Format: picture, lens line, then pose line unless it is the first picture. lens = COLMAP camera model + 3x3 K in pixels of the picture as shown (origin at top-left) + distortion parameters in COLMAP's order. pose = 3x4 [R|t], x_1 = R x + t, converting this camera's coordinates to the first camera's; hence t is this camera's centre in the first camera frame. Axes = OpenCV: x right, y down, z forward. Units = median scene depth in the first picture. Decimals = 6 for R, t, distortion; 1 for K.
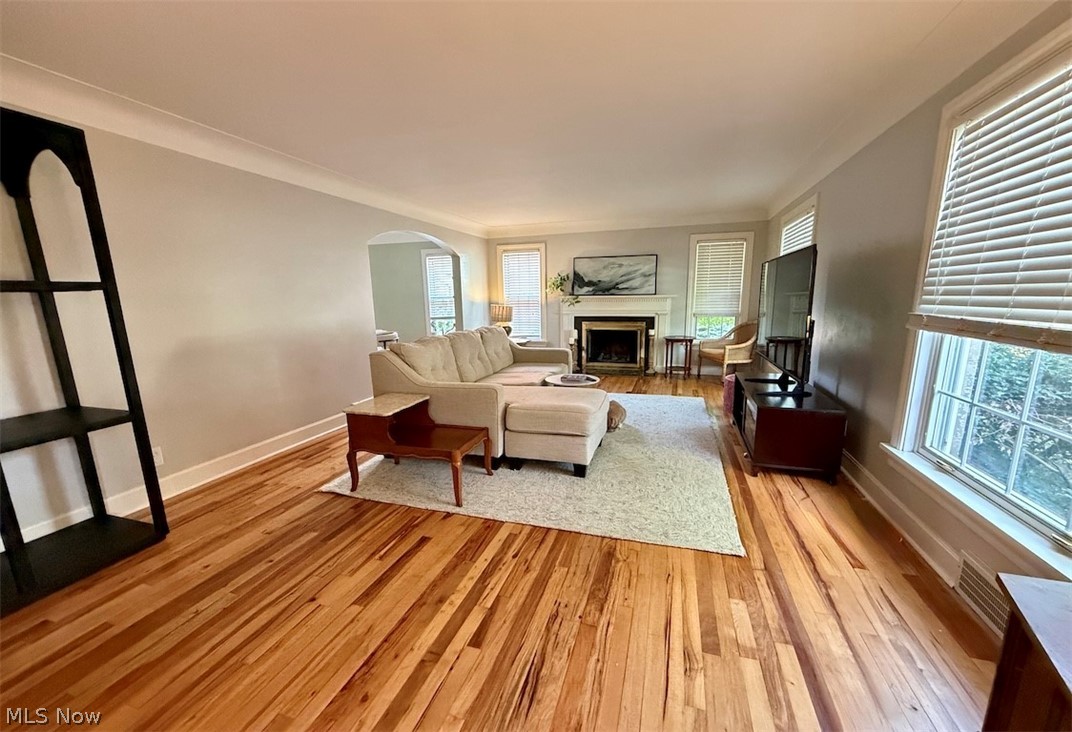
lens RADIAL K [[424.9, 0, 537.0], [0, 424.9, 381.3], [0, 0, 1]] dist [-0.000623, 0.000183]
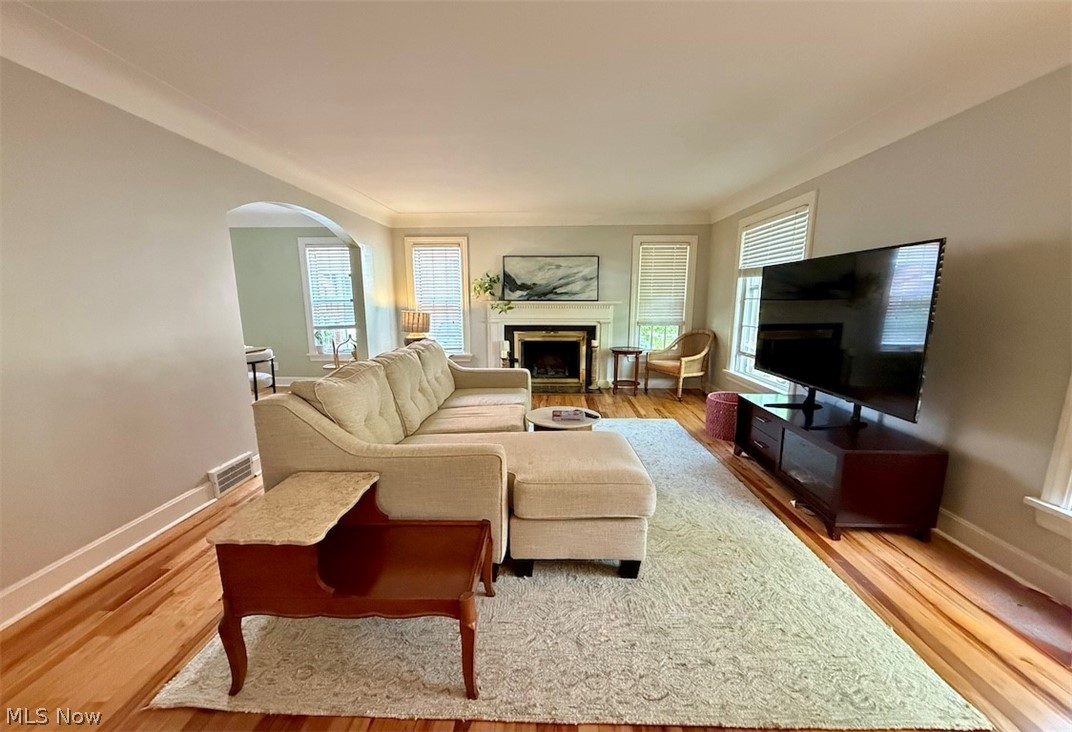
lens RADIAL K [[424.9, 0, 537.0], [0, 424.9, 381.3], [0, 0, 1]] dist [-0.000623, 0.000183]
pose [[0.960834, -0.038796, 0.274395, -0.094817], [0.041639, 0.999122, -0.004541, -0.037457], [-0.273978, 0.015789, 0.961606, 0.184994]]
